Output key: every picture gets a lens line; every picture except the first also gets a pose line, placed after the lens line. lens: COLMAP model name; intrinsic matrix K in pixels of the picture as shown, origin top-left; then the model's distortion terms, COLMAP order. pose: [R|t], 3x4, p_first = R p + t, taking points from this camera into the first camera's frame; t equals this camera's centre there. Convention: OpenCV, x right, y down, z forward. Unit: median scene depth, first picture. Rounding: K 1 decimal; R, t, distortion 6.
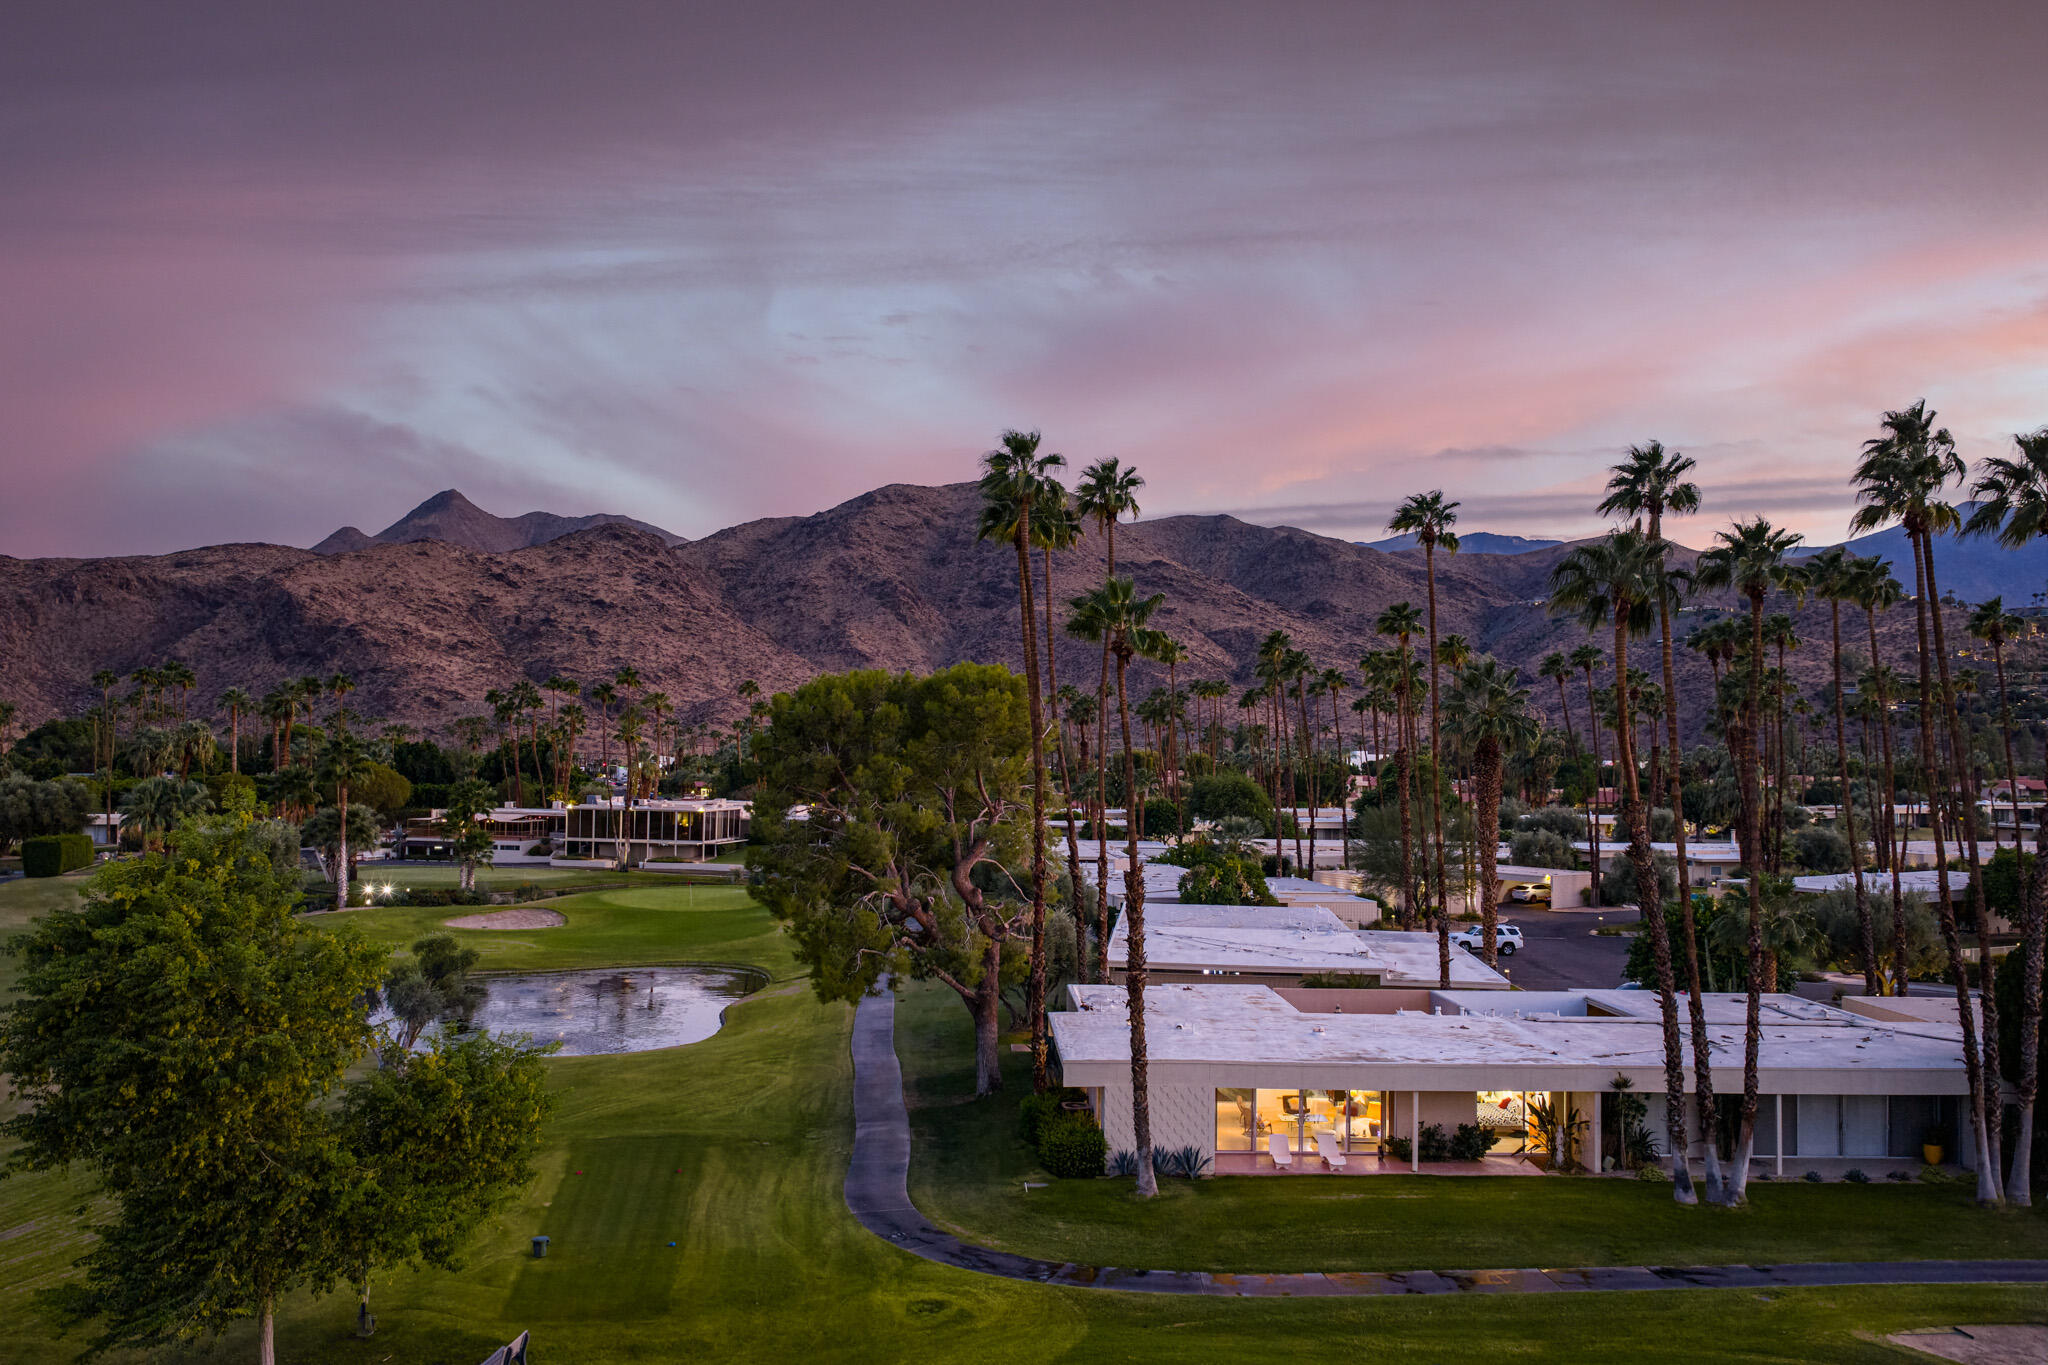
lens RADIAL K [[1686.5, 0, 1024.0], [0, 1686.5, 682.5], [0, 0, 1]] dist [0.006260, 0.005522]
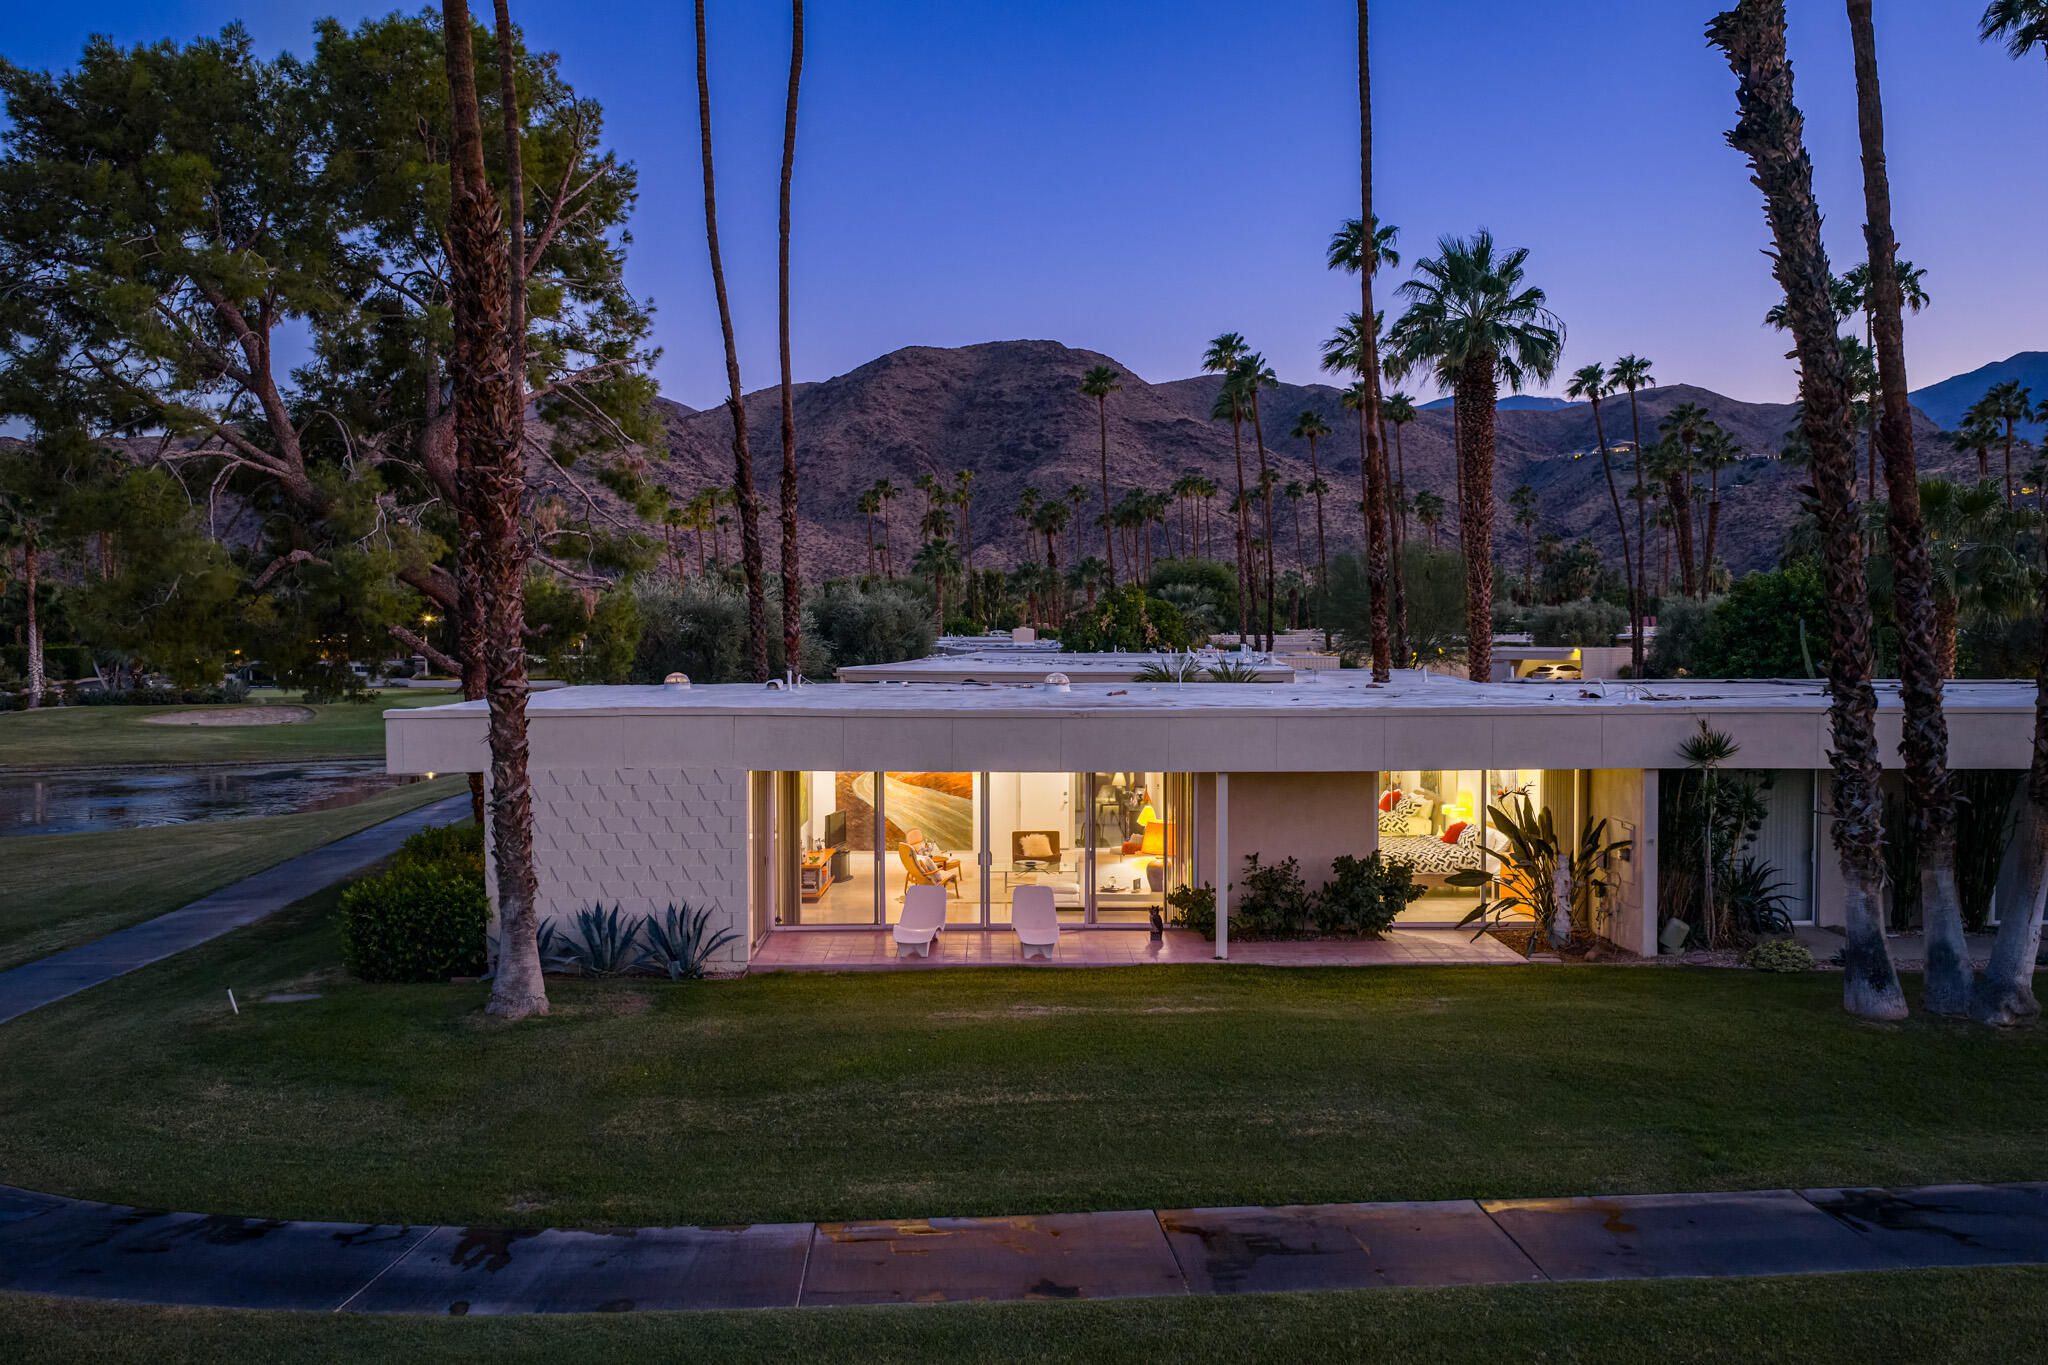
lens RADIAL K [[1694.6, 0, 1024.0], [0, 1694.6, 682.5], [0, 0, 1]] dist [0.006044, 0.001740]
pose [[0.999654, -0.016418, -0.020544, 0.182048], [0.017885, 0.997146, 0.073351, 0.177924], [0.019282, -0.073693, 0.997095, 0.546039]]
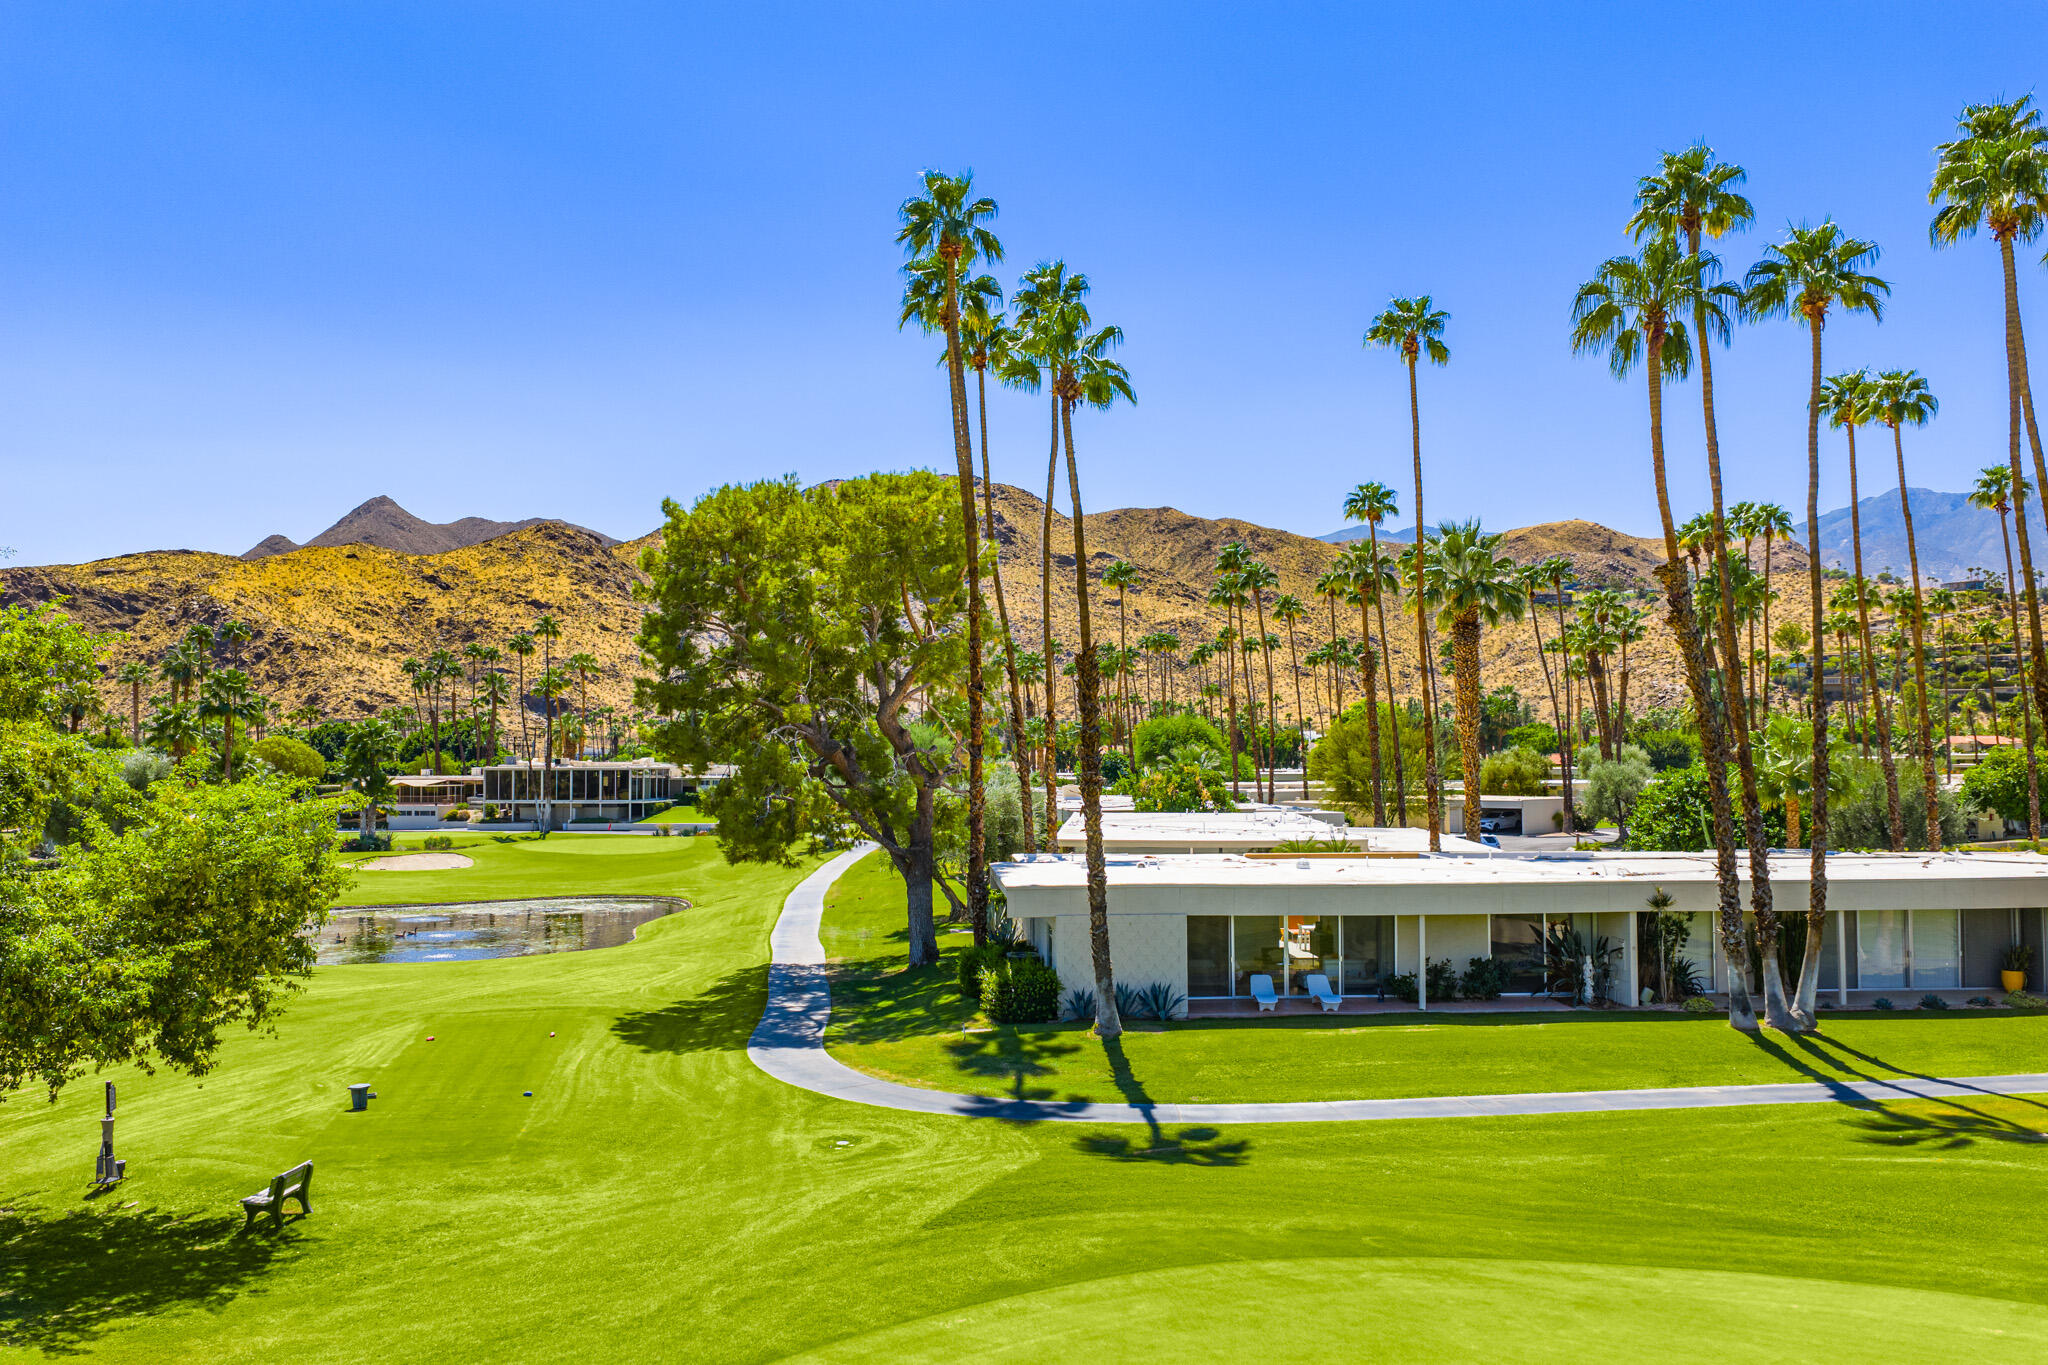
lens RADIAL K [[1694.6, 0, 1024.0], [0, 1694.6, 682.5], [0, 0, 1]] dist [0.006044, 0.001740]
pose [[0.999329, -0.017251, 0.032314, 0.005907], [0.017262, 0.999851, -0.000065, 0.115689], [-0.032308, 0.000623, 0.999478, 0.145796]]
